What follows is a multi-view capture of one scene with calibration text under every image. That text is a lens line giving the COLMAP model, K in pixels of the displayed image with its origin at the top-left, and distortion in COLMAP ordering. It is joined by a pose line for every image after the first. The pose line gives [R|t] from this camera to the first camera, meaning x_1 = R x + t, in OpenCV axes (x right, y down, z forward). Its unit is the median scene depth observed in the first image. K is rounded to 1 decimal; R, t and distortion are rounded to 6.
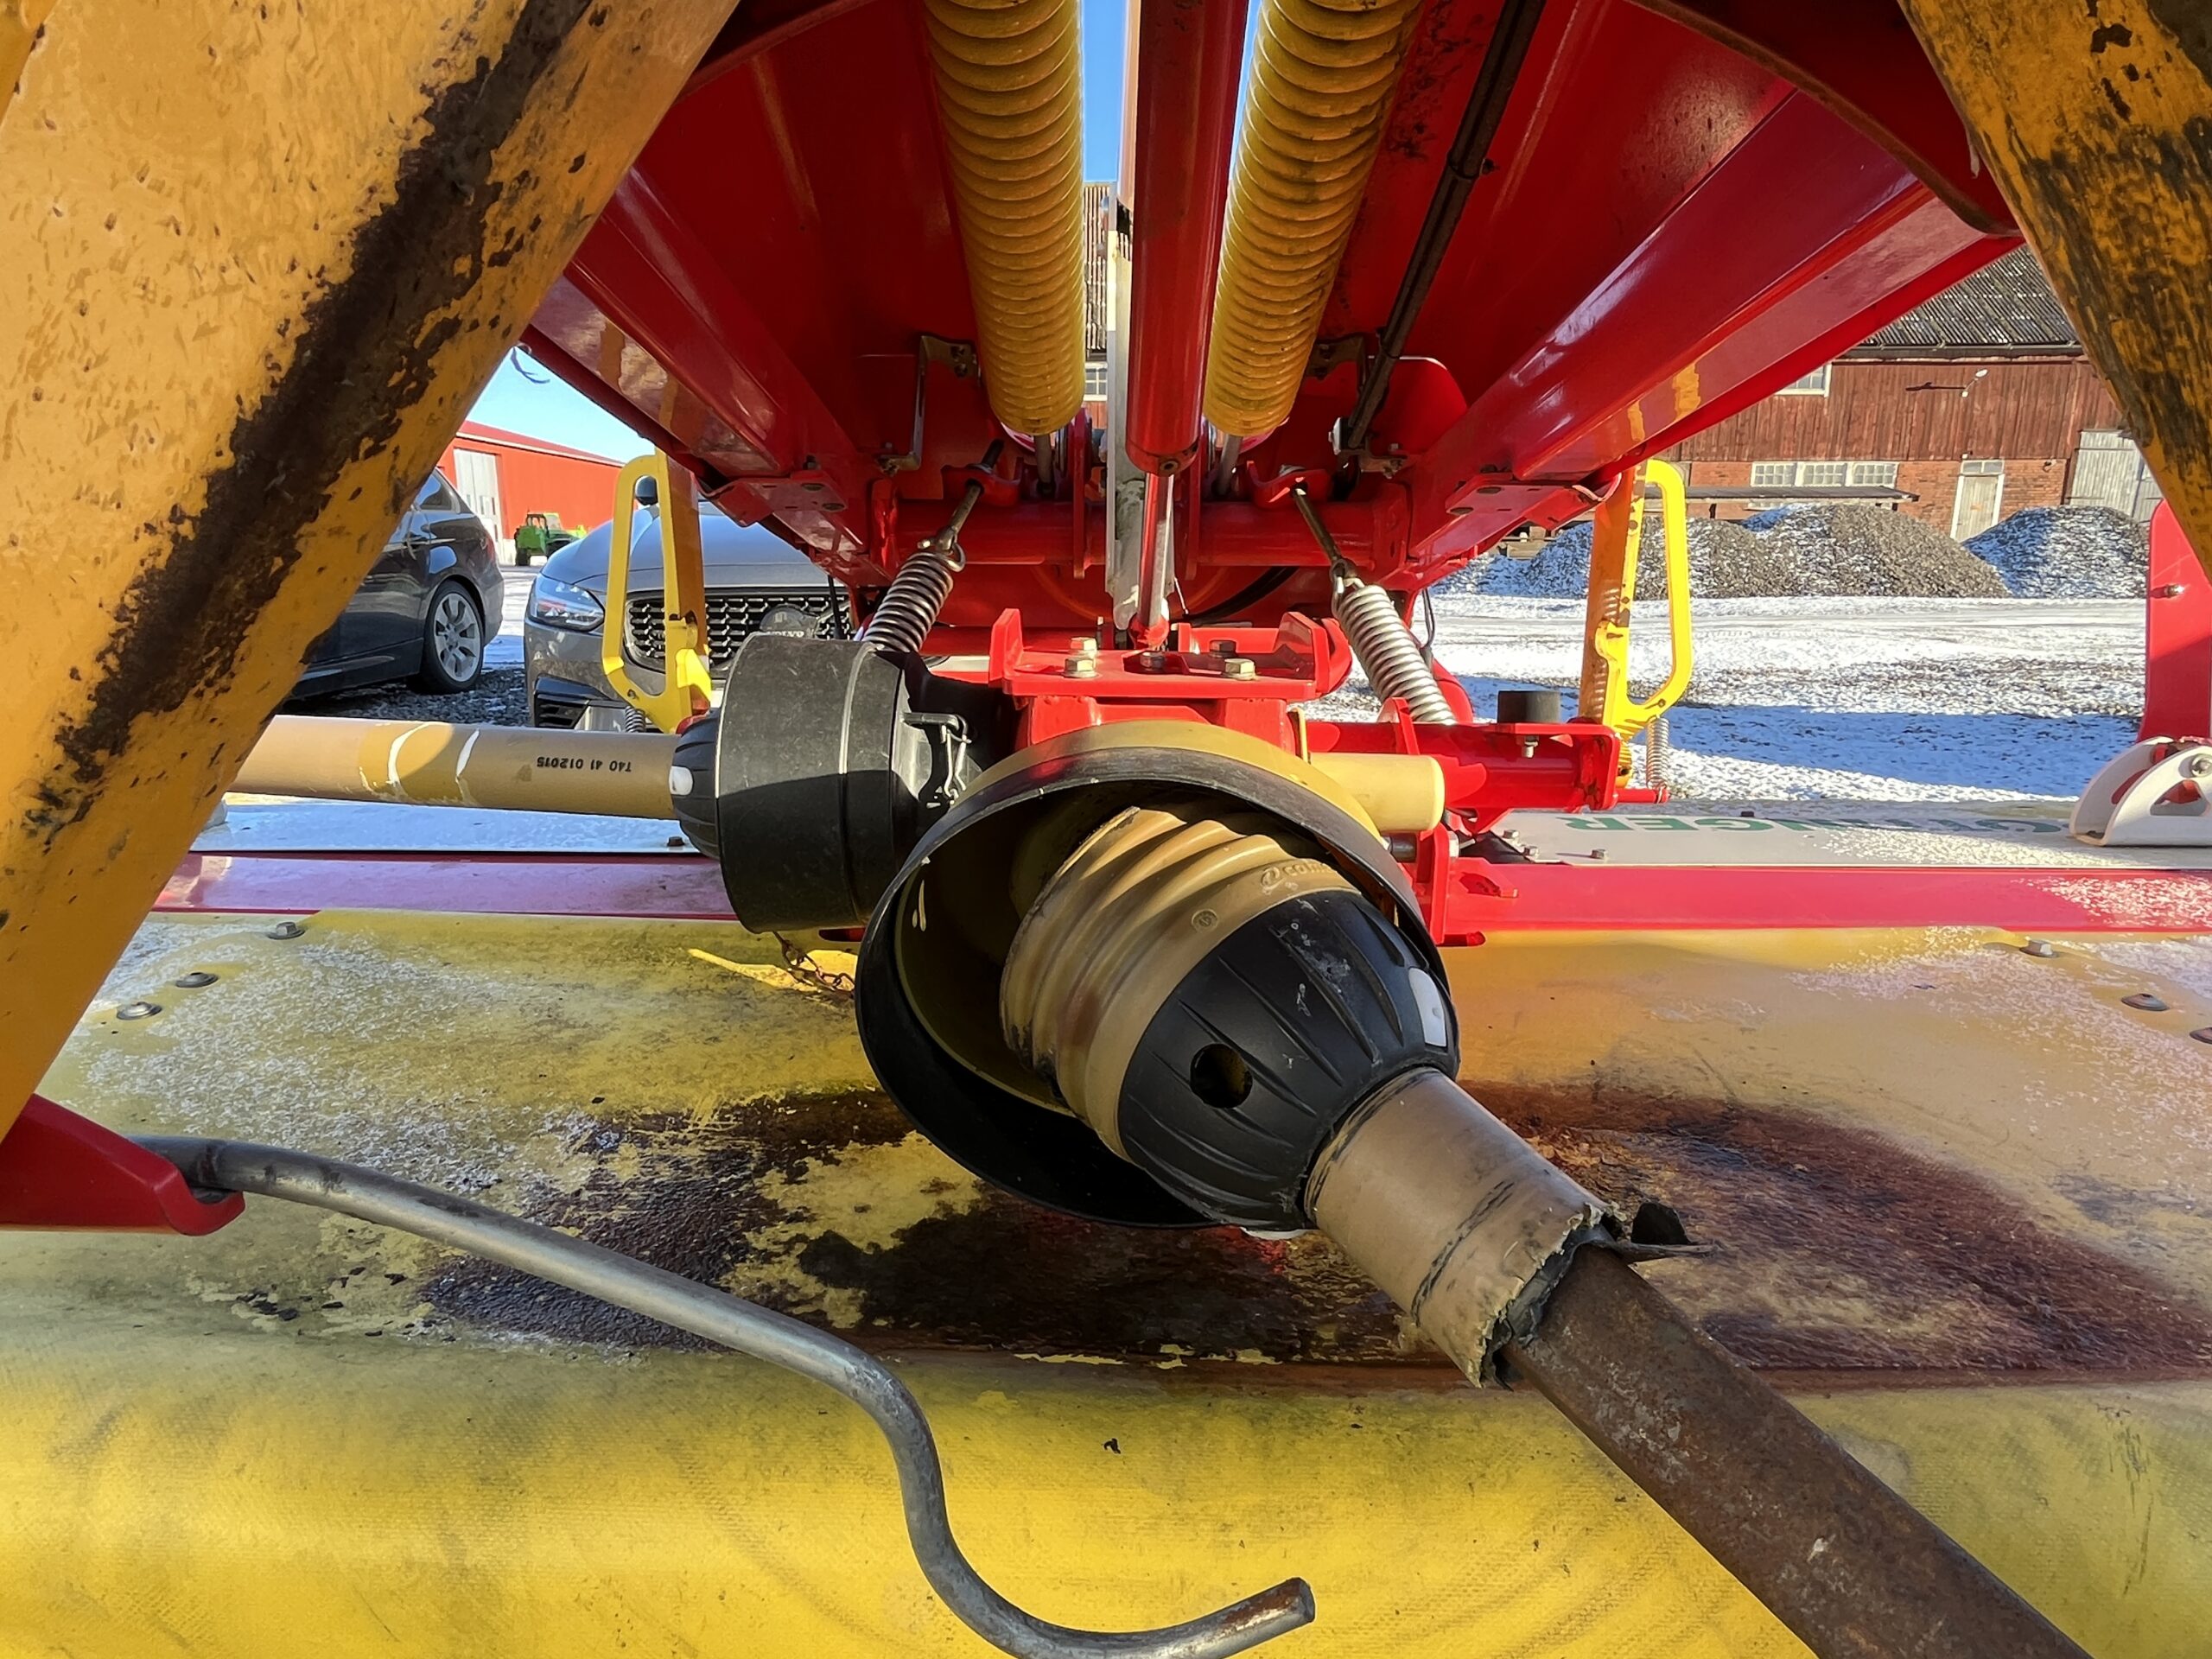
lens RADIAL K [[1261.4, 0, 1074.0], [0, 1261.4, 835.2], [0, 0, 1]] dist [-0.000210, -0.002841]
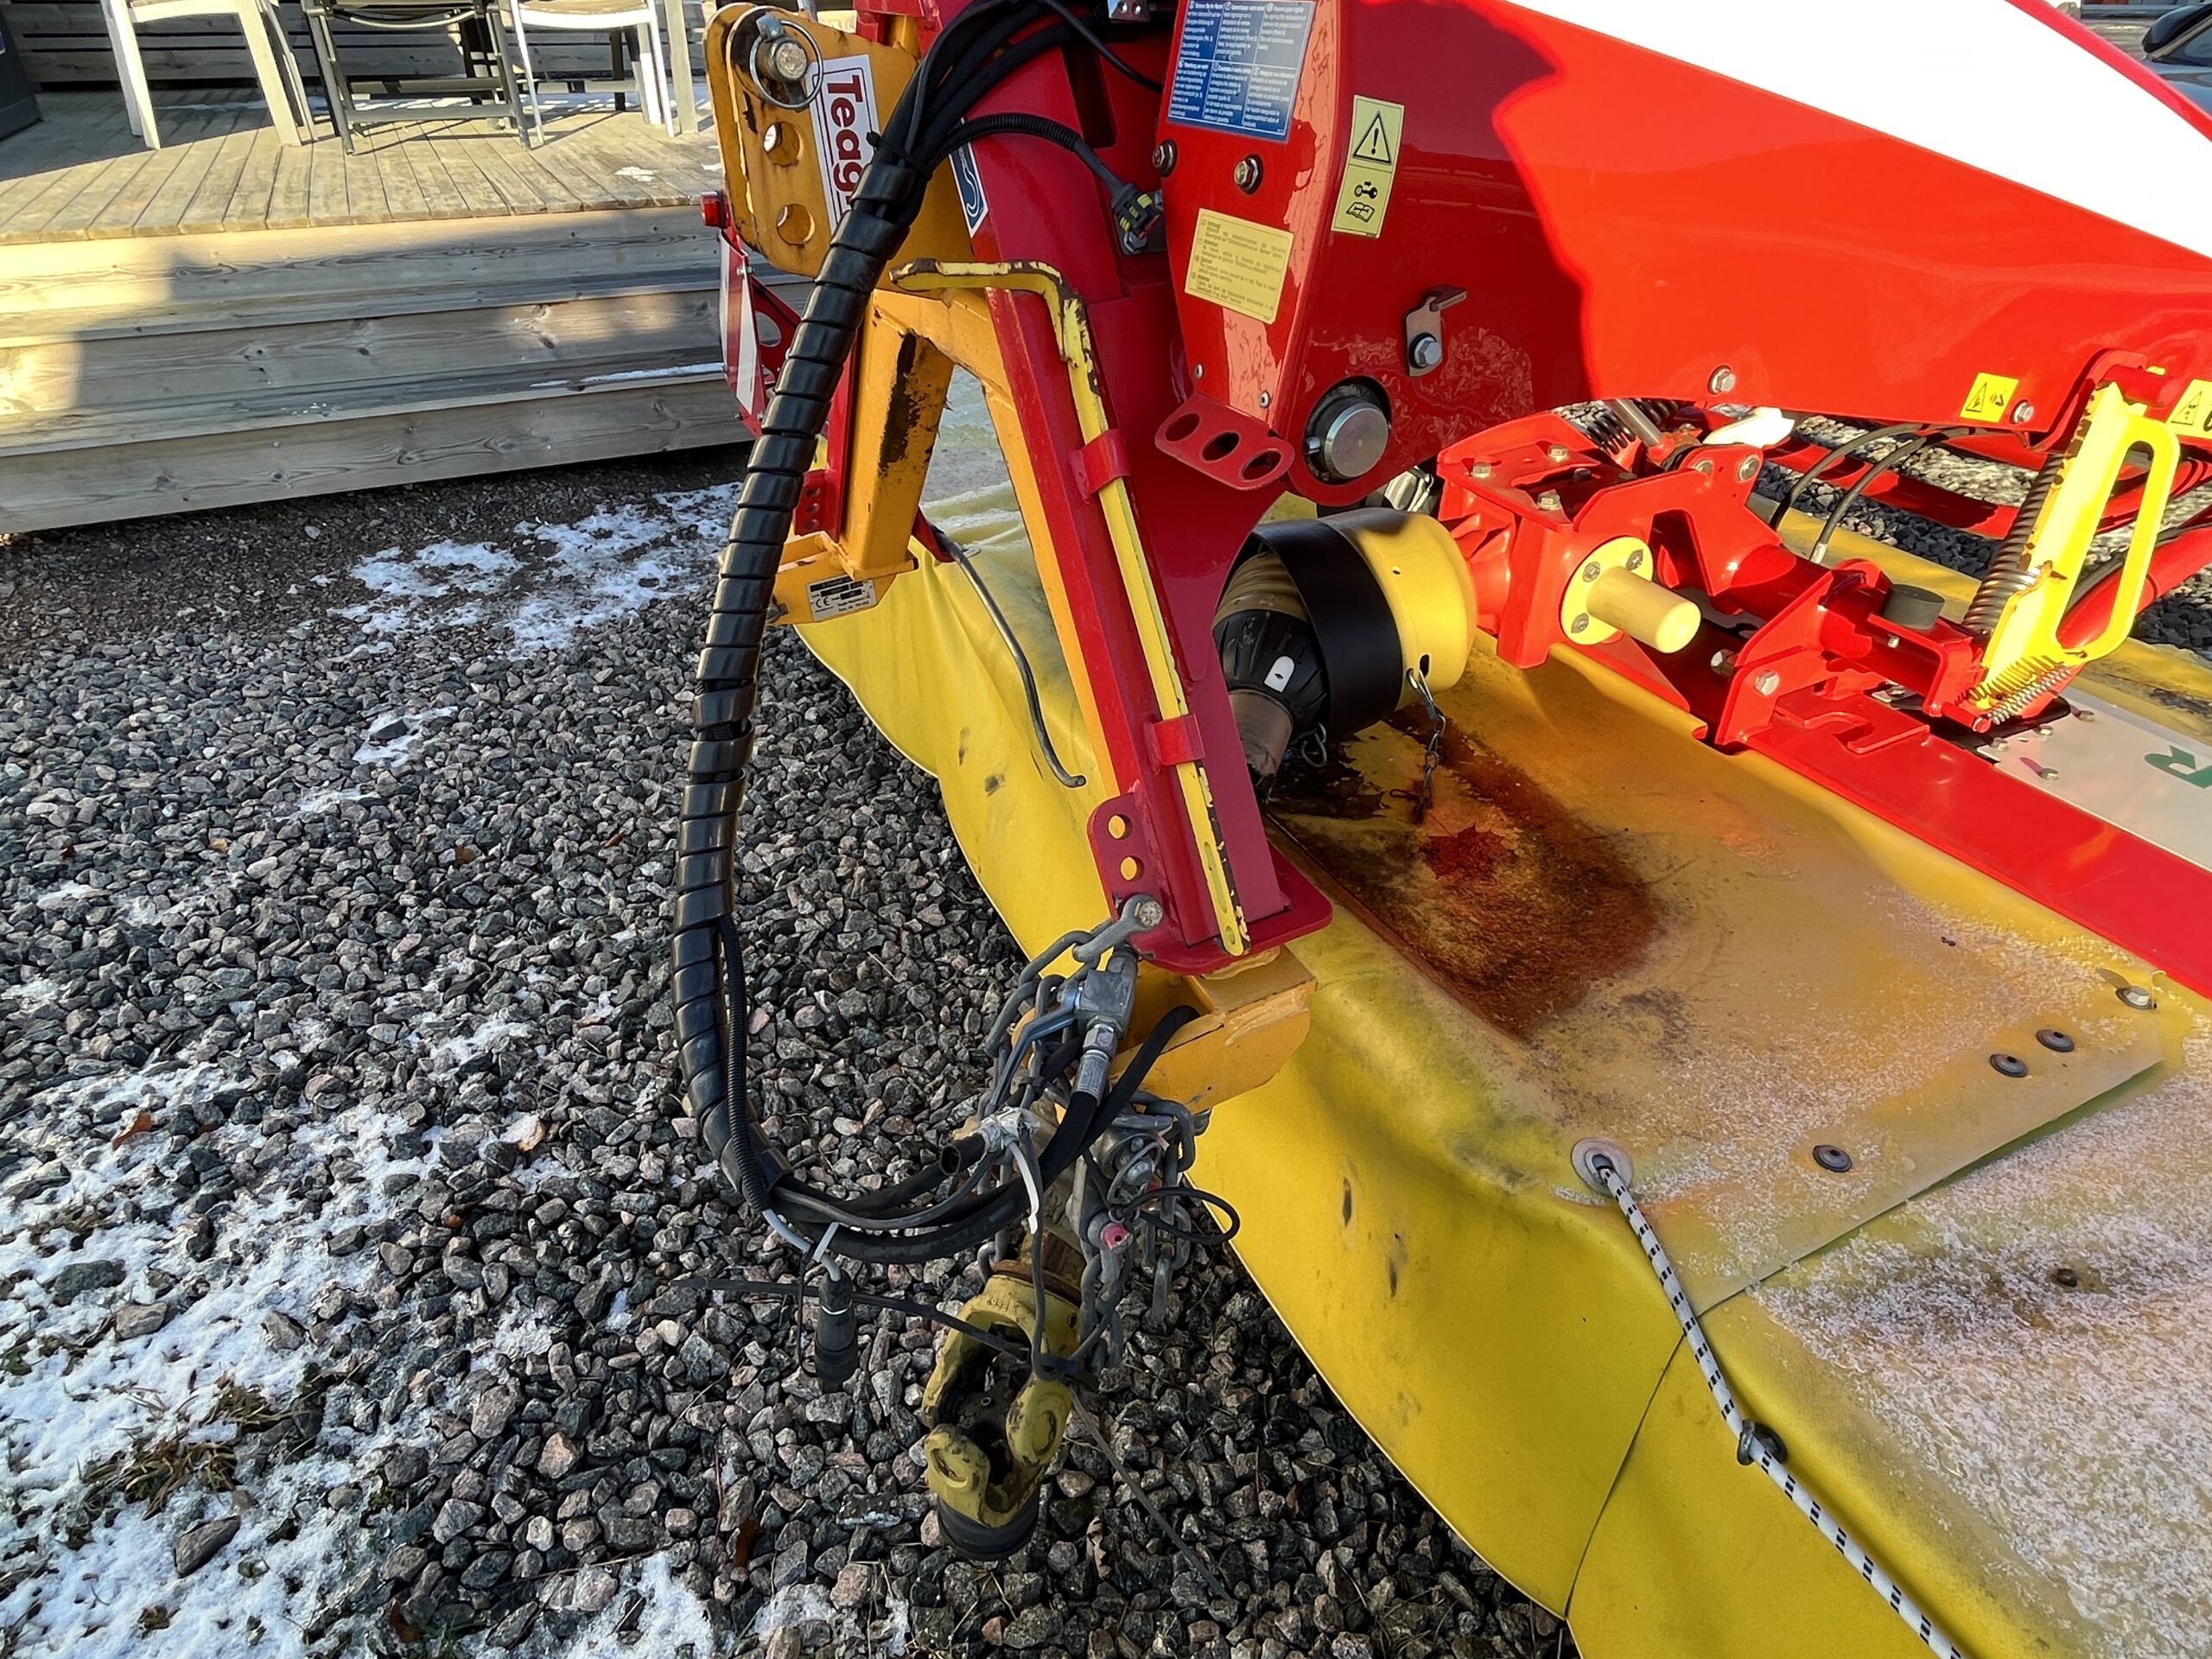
lens RADIAL K [[1261.4, 0, 1079.3], [0, 1261.4, 837.8], [0, 0, 1]] dist [-0.000210, -0.002841]
pose [[0.460886, 0.511096, -0.725510, 0.050183], [-0.205959, 0.856793, 0.472743, -0.016243], [0.863229, -0.068455, 0.500149, -0.013522]]
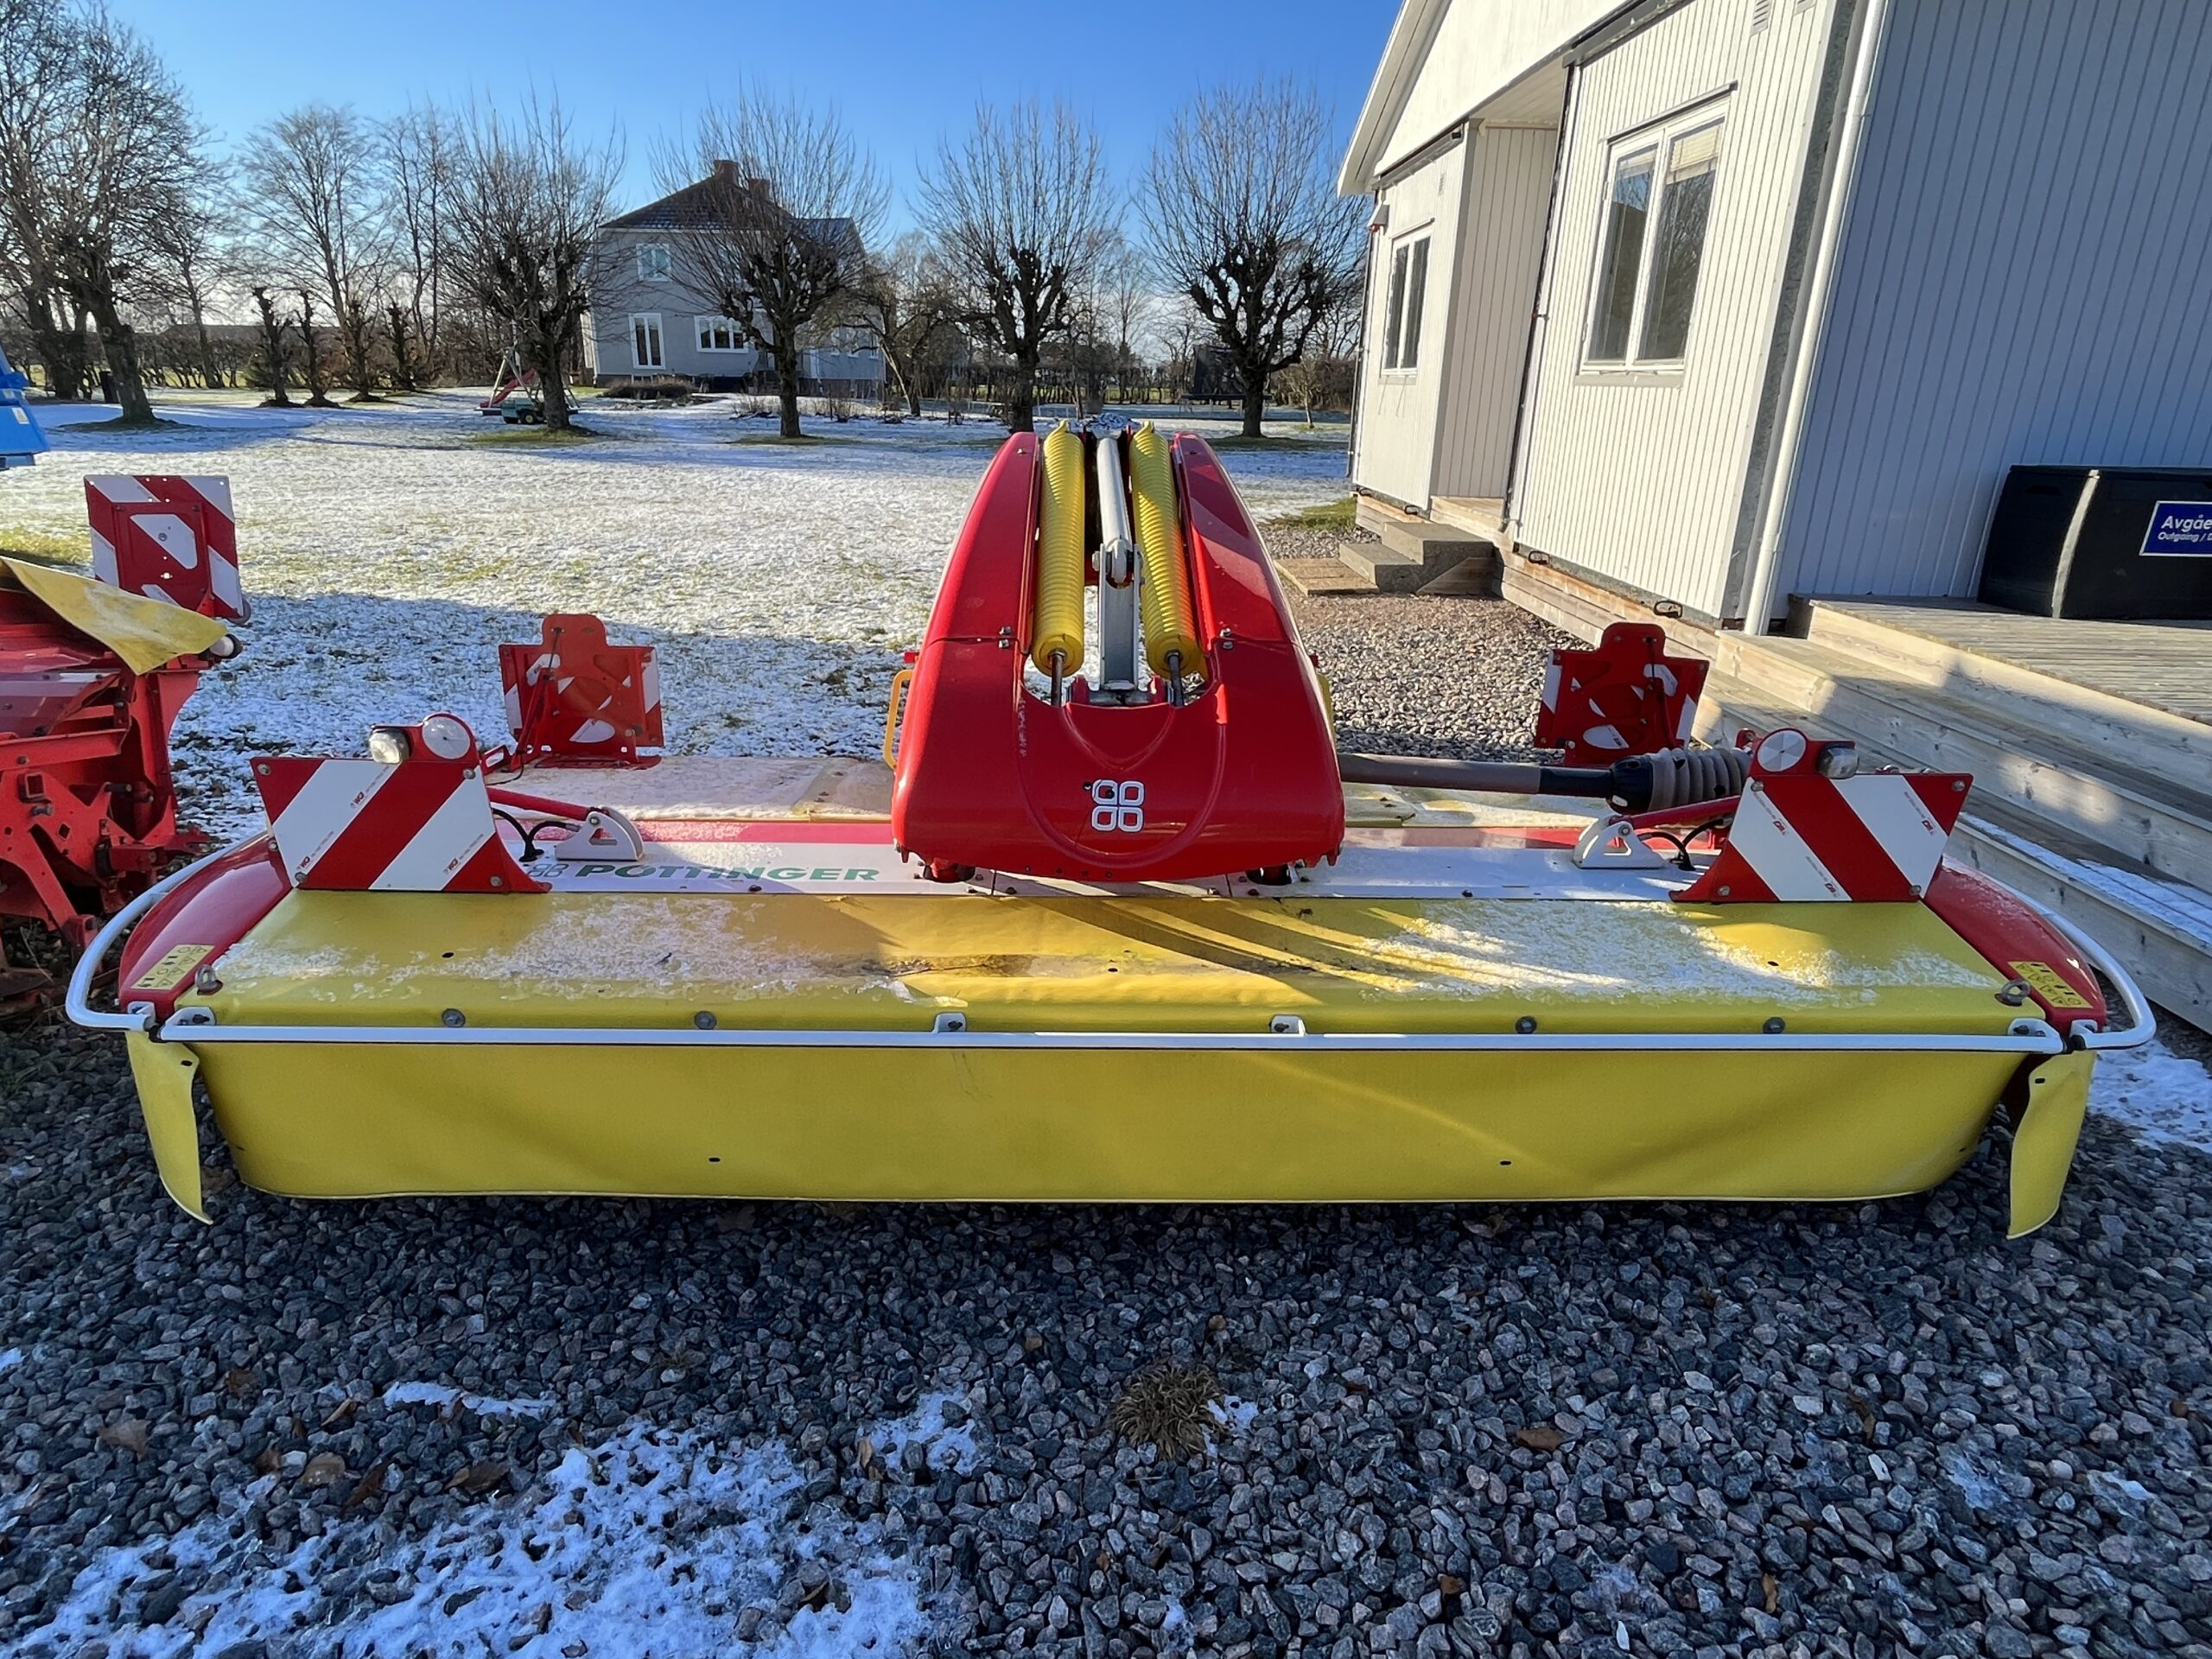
lens RADIAL K [[1261.4, 0, 1086.8], [0, 1261.4, 841.1], [0, 0, 1]] dist [-0.000210, -0.002841]
pose [[-0.999473, -0.003686, -0.032257, 0.009657], [-0.020427, 0.843648, 0.536509, -0.070460], [0.025236, 0.536885, -0.843278, 0.171060]]
